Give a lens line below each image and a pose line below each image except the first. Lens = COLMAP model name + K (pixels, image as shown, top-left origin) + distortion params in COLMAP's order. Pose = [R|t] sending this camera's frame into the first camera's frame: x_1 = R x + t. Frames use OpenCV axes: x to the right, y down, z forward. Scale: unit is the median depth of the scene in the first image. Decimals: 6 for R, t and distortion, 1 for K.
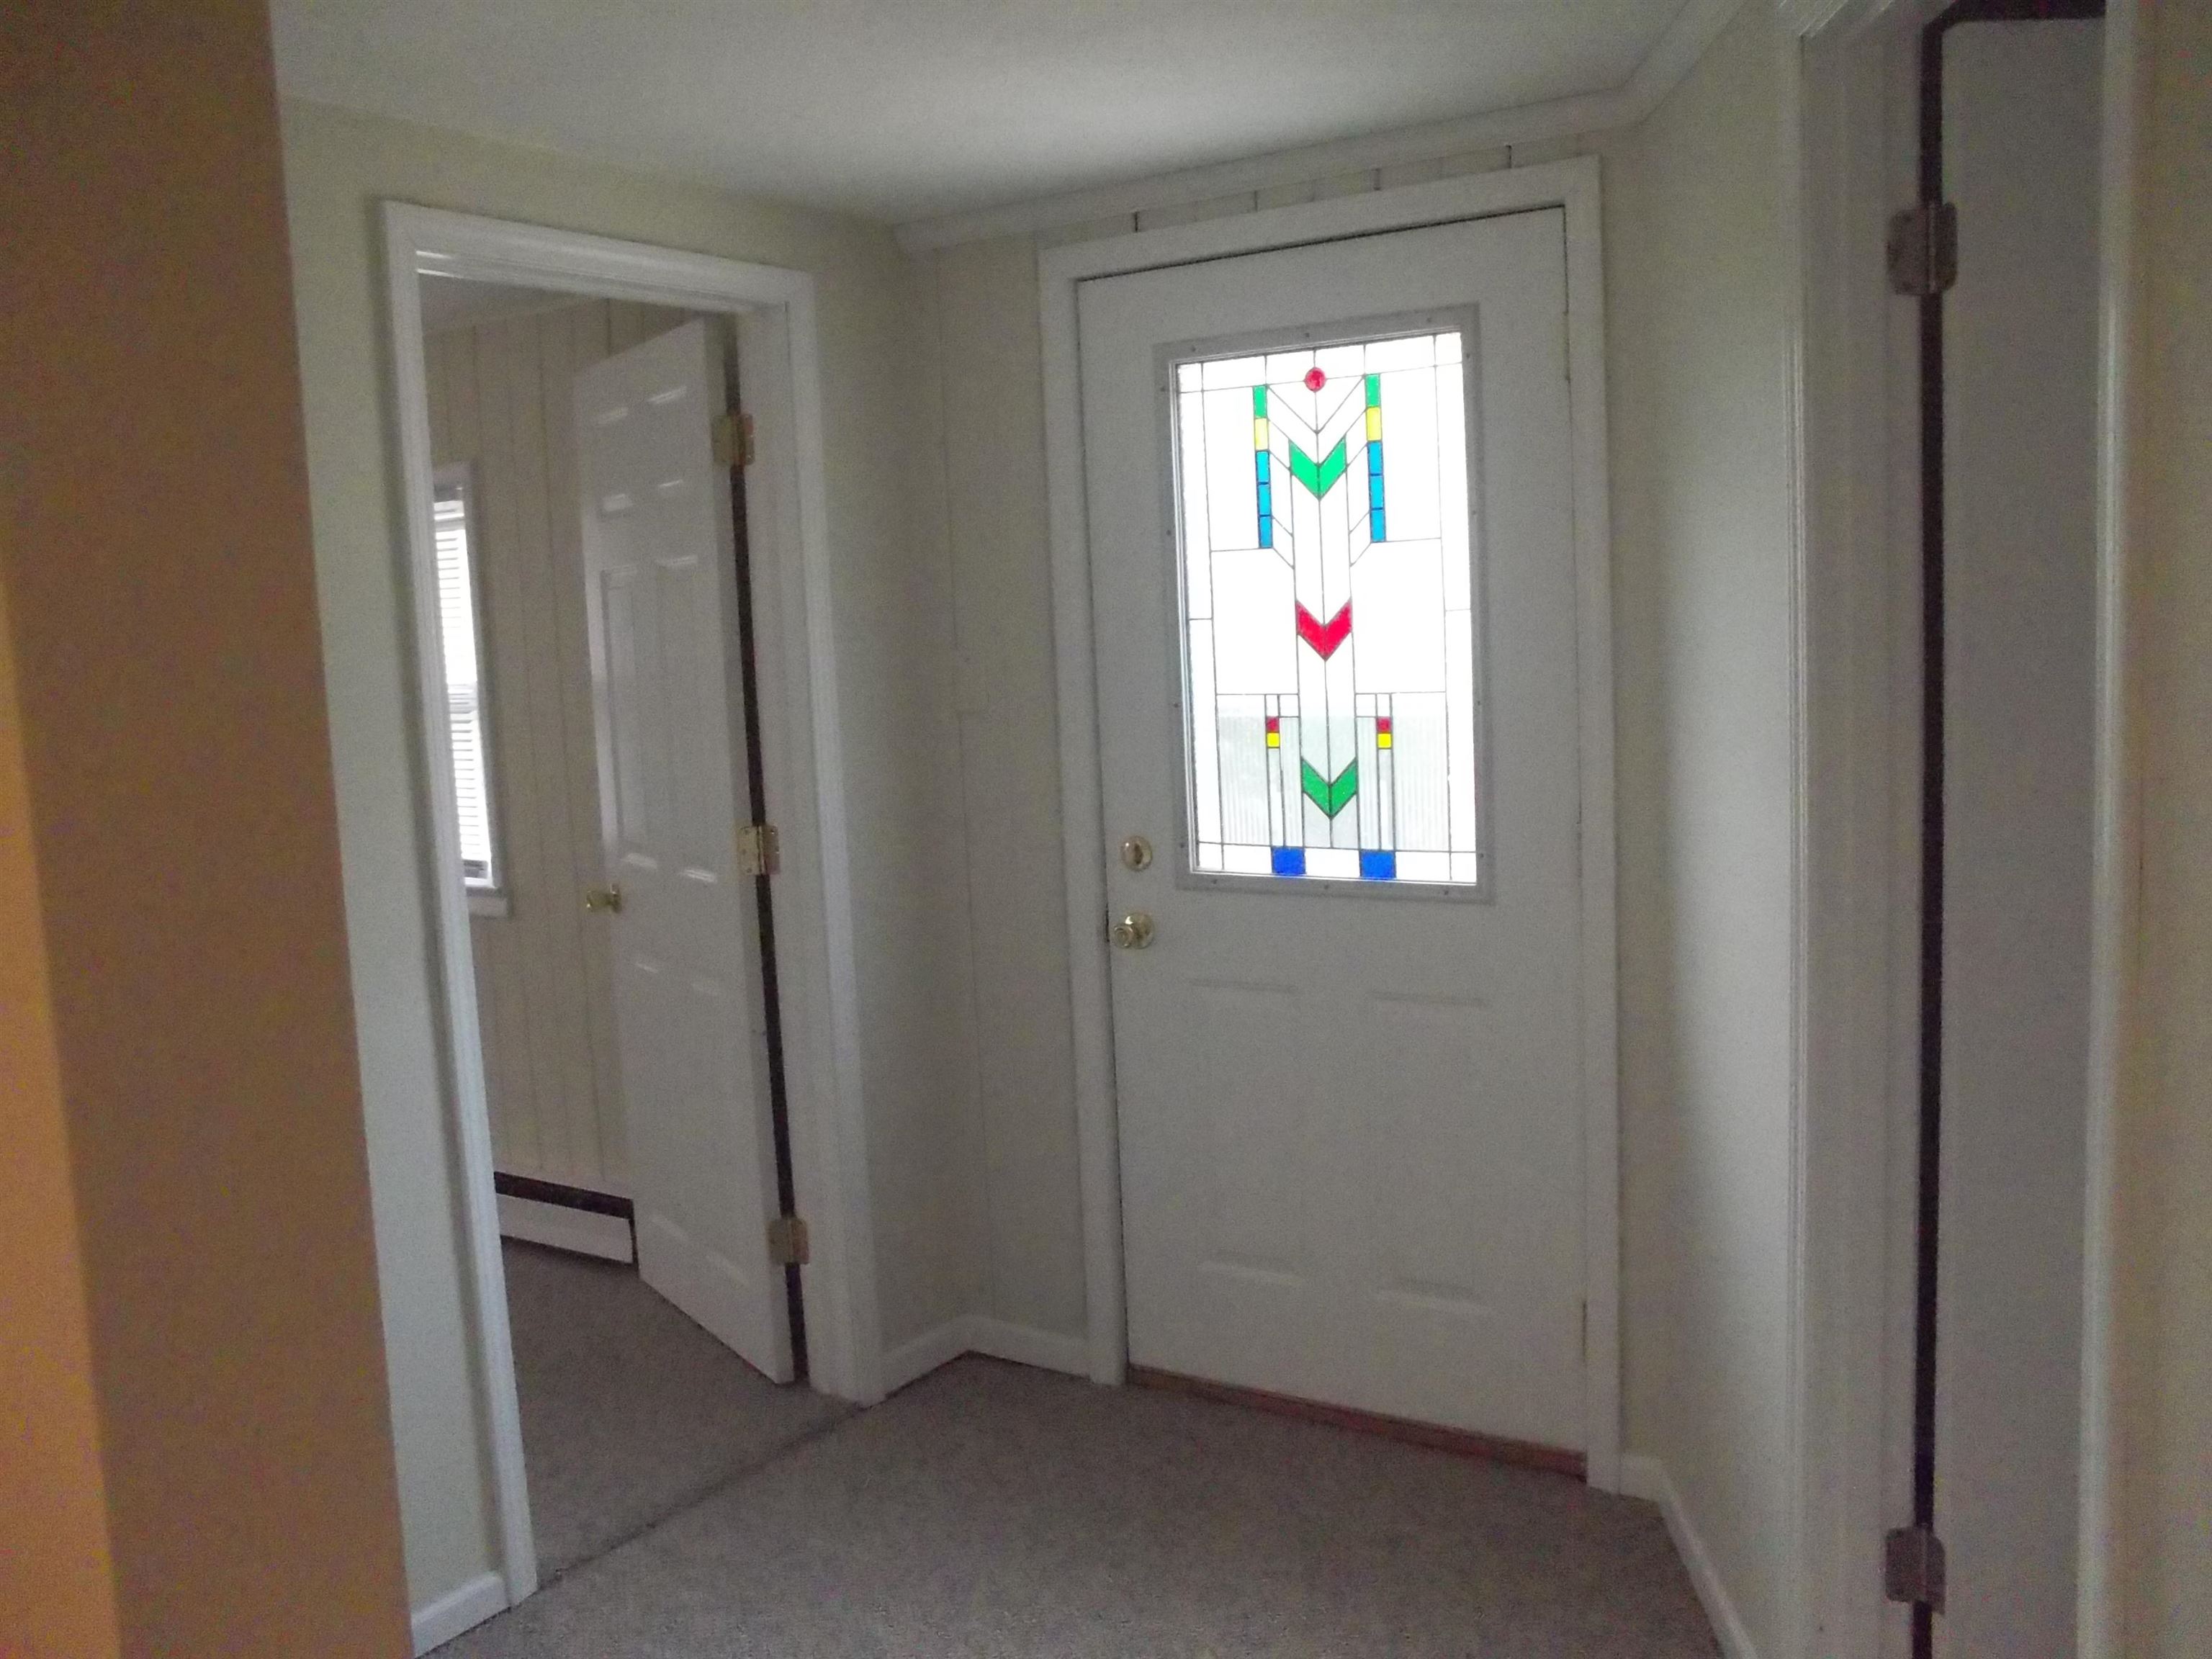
lens RADIAL K [[1889.8, 0, 1106.0], [0, 1889.8, 829.5], [0, 0, 1]] dist [-0.076534, 0.008001]
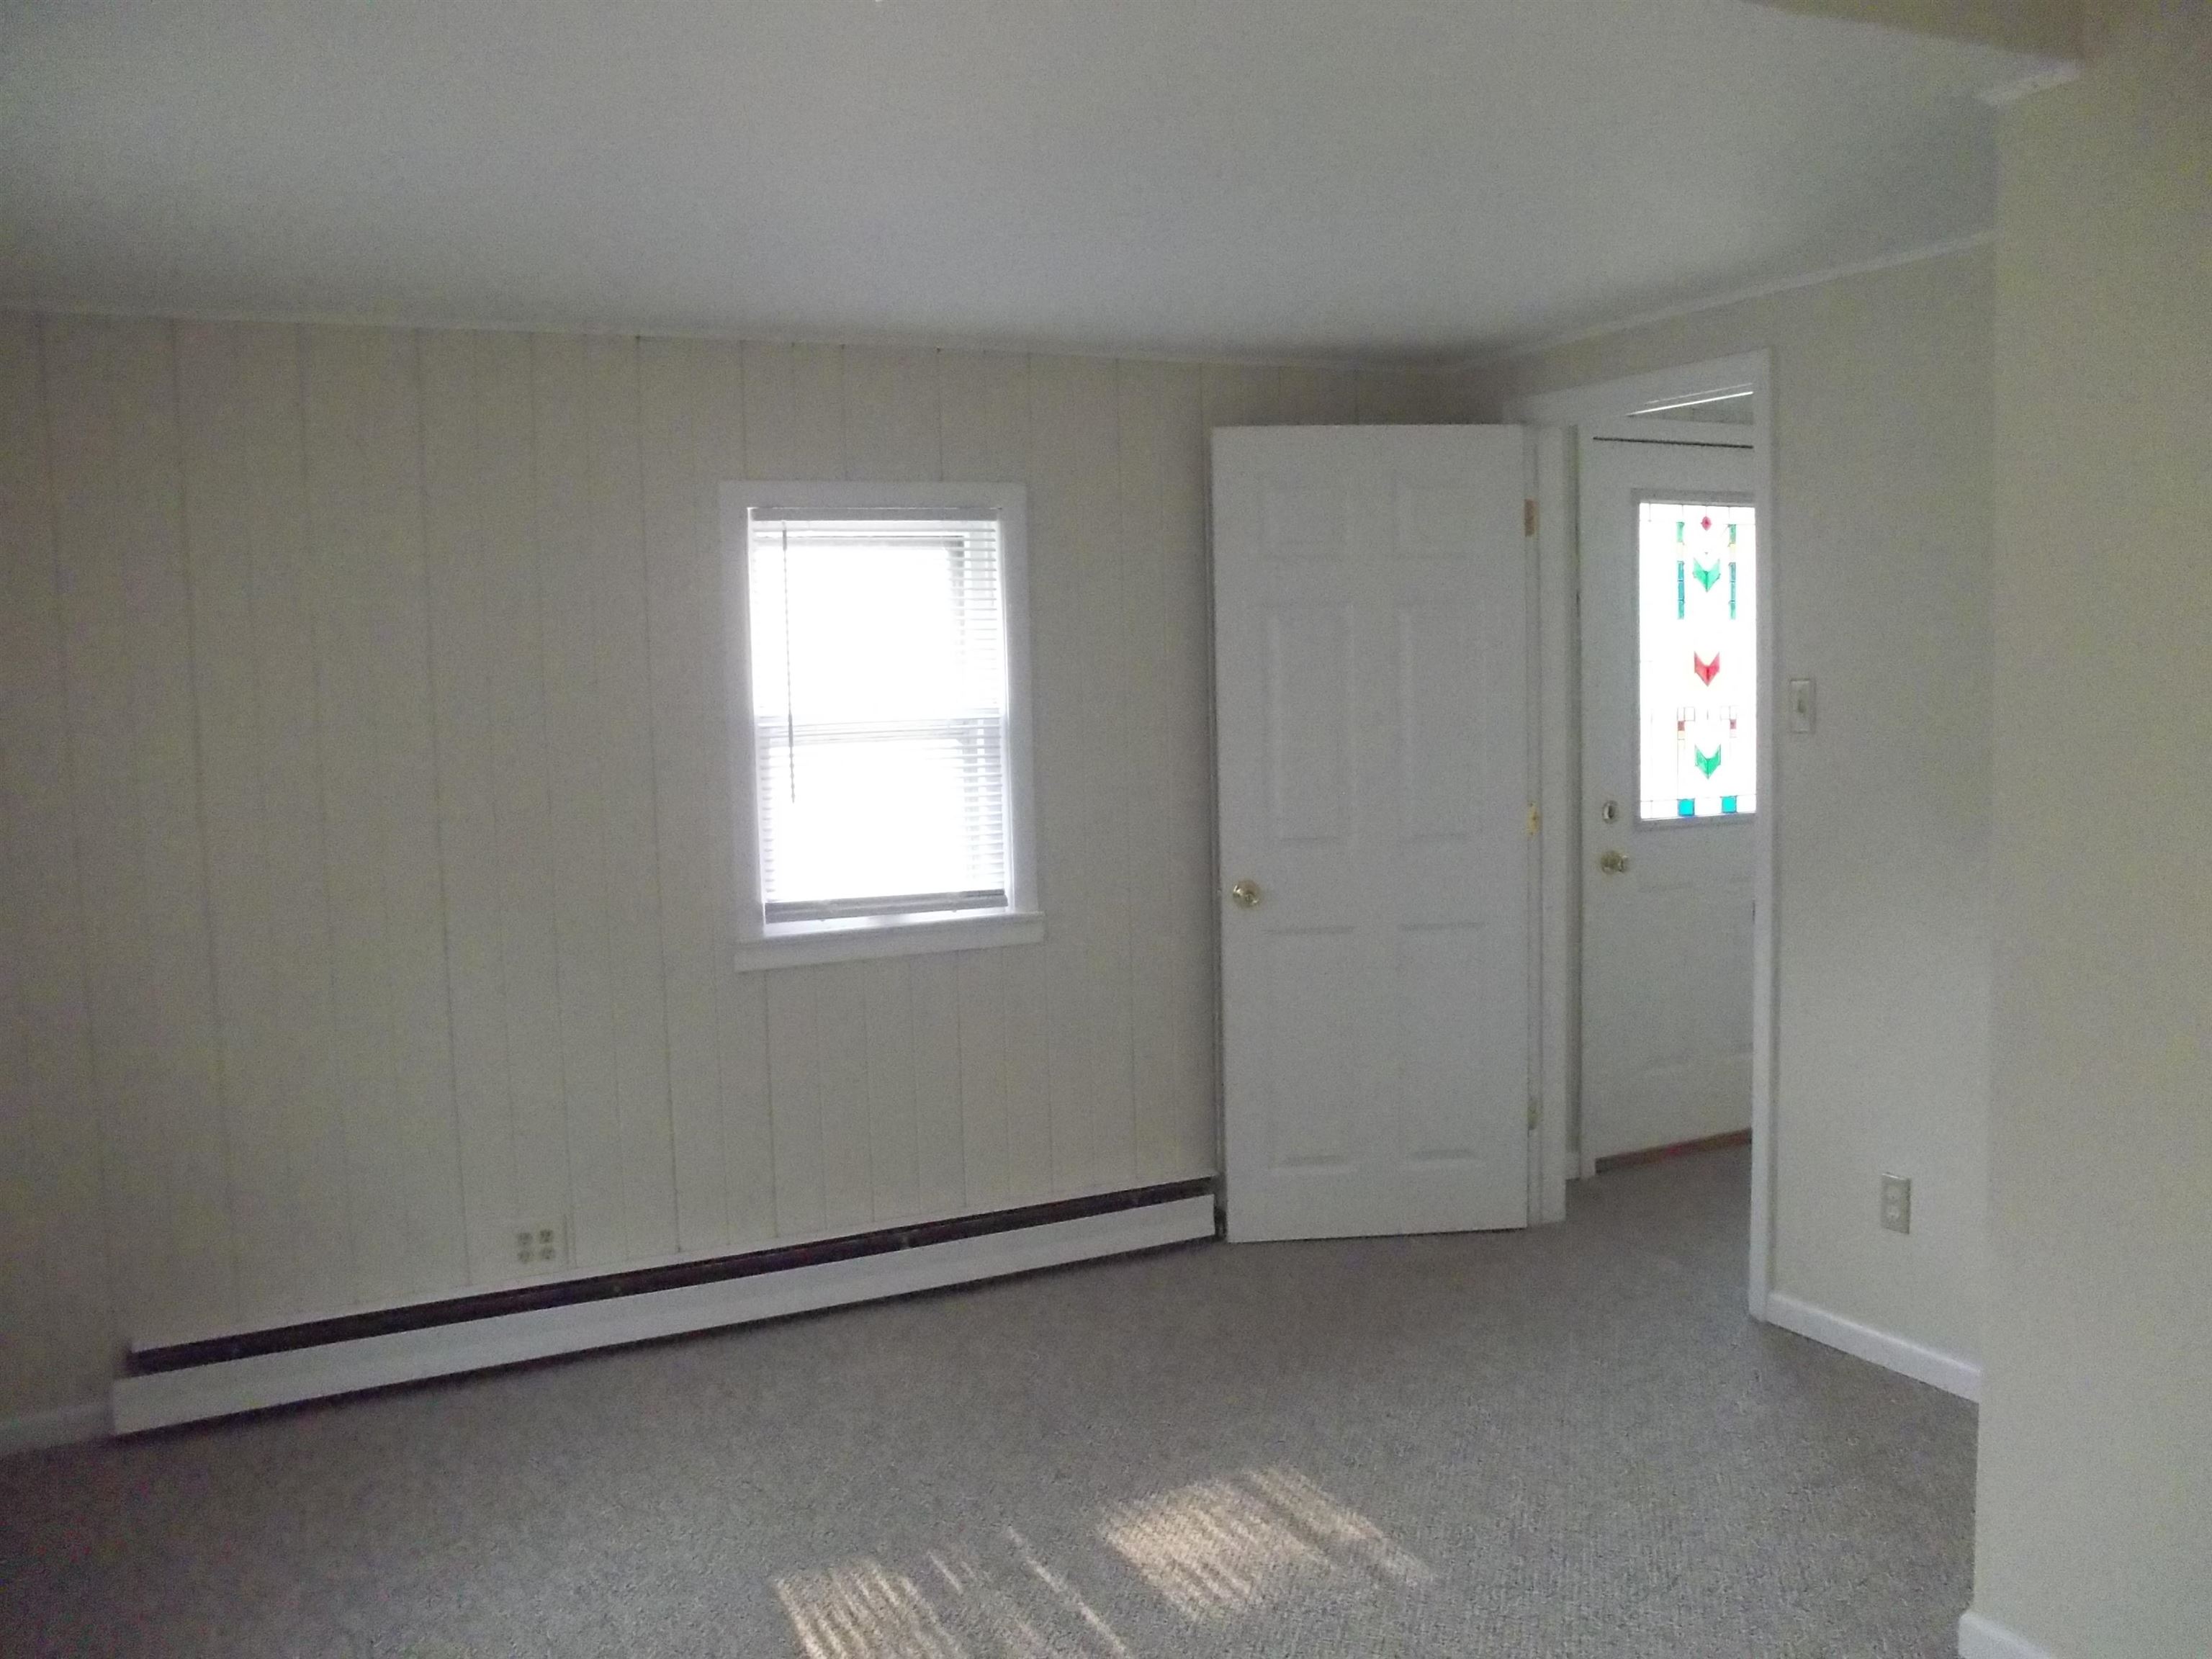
lens RADIAL K [[1889.8, 0, 1106.0], [0, 1889.8, 829.5], [0, 0, 1]] dist [-0.076534, 0.008001]
pose [[0.487089, -0.039904, 0.872440, -1.619585], [0.099660, 0.994970, -0.010132, 0.001738], [-0.867647, 0.091882, 0.488616, 0.650035]]
